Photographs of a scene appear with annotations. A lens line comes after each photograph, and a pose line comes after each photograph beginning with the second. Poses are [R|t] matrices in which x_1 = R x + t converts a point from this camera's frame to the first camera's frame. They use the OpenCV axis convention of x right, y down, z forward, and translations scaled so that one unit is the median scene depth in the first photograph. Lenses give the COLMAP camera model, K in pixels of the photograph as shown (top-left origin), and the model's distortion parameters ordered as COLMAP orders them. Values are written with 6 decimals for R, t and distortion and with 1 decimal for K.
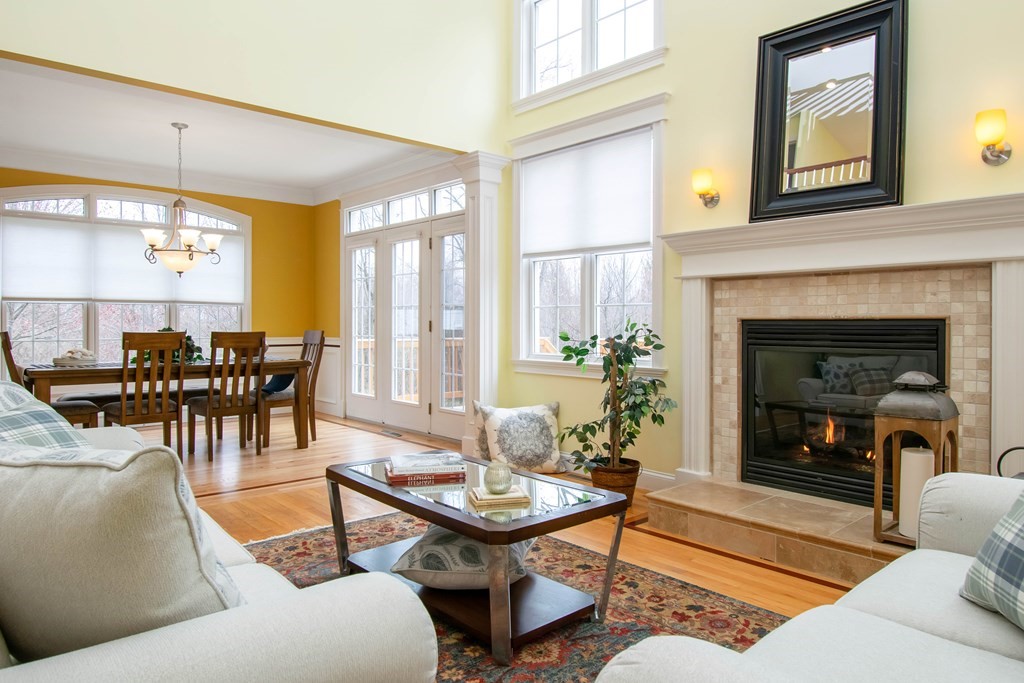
lens RADIAL K [[668.6, 0, 515.6], [0, 668.6, 330.3], [0, 0, 1]] dist [0.001750, -0.000270]
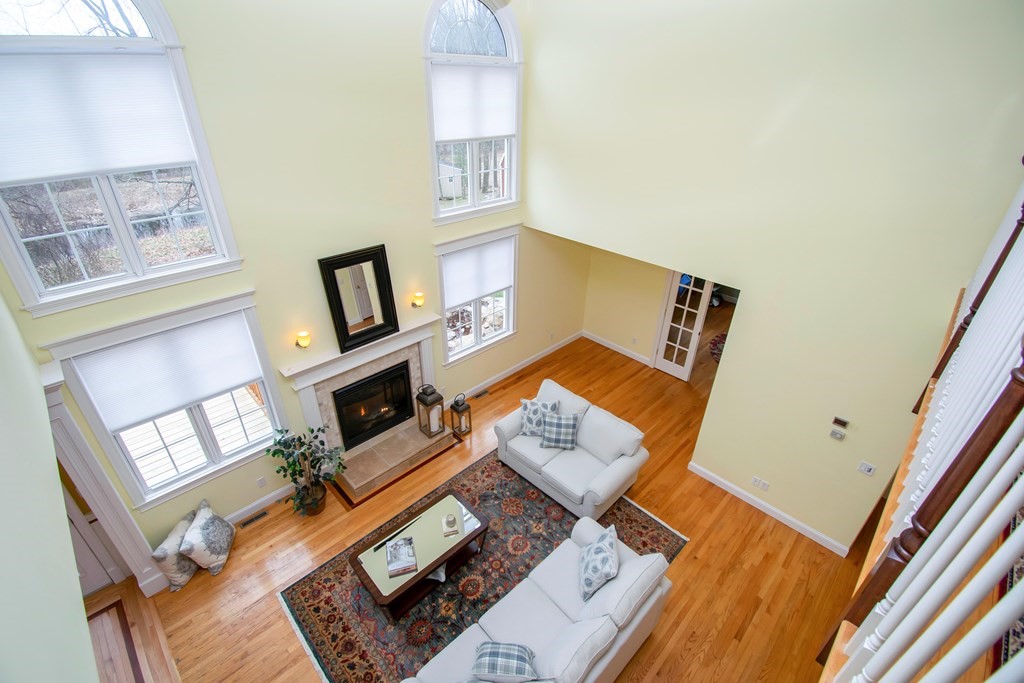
lens RADIAL K [[455.8, 0, 523.1], [0, 455.8, 346.4], [0, 0, 1]] dist [-0.002722, -0.000275]
pose [[-0.064795, -0.507818, 0.859024, -0.792713], [-0.016215, 0.861255, 0.507914, -0.825178], [-0.997767, 0.018981, -0.064039, 0.510618]]
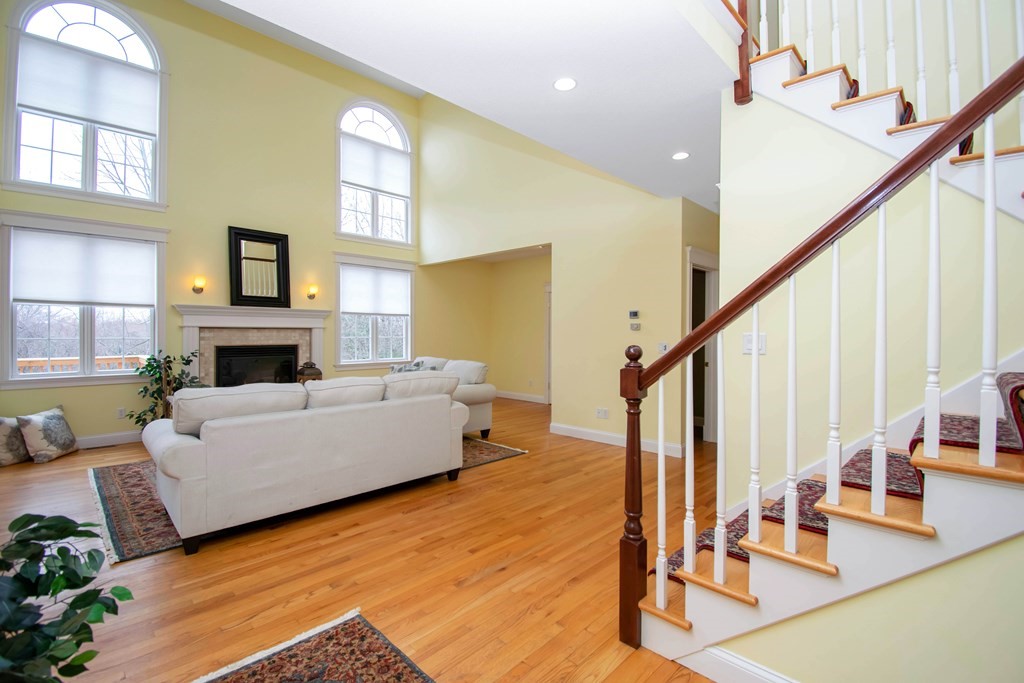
lens RADIAL K [[463.5, 0, 539.0], [0, 463.5, 339.2], [0, 0, 1]] dist [-0.032184, -0.000793]
pose [[-0.107938, -0.014476, 0.994052, -1.292892], [0.006108, 0.999865, 0.015224, -0.055574], [-0.994139, 0.007715, -0.107835, 0.083799]]
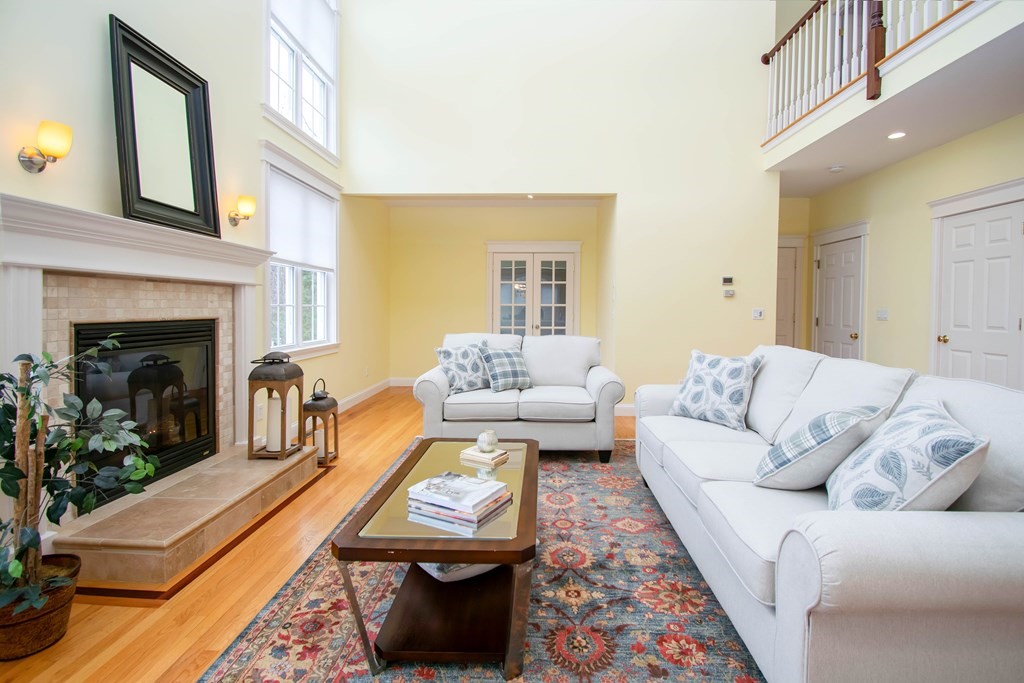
lens RADIAL K [[464.4, 0, 532.9], [0, 464.4, 318.5], [0, 0, 1]] dist [-0.023957, -0.000844]
pose [[-0.739308, -0.020251, 0.673063, -0.457263], [0.000618, 0.999527, 0.030752, -0.039122], [-0.673367, 0.023151, -0.738946, 1.020845]]
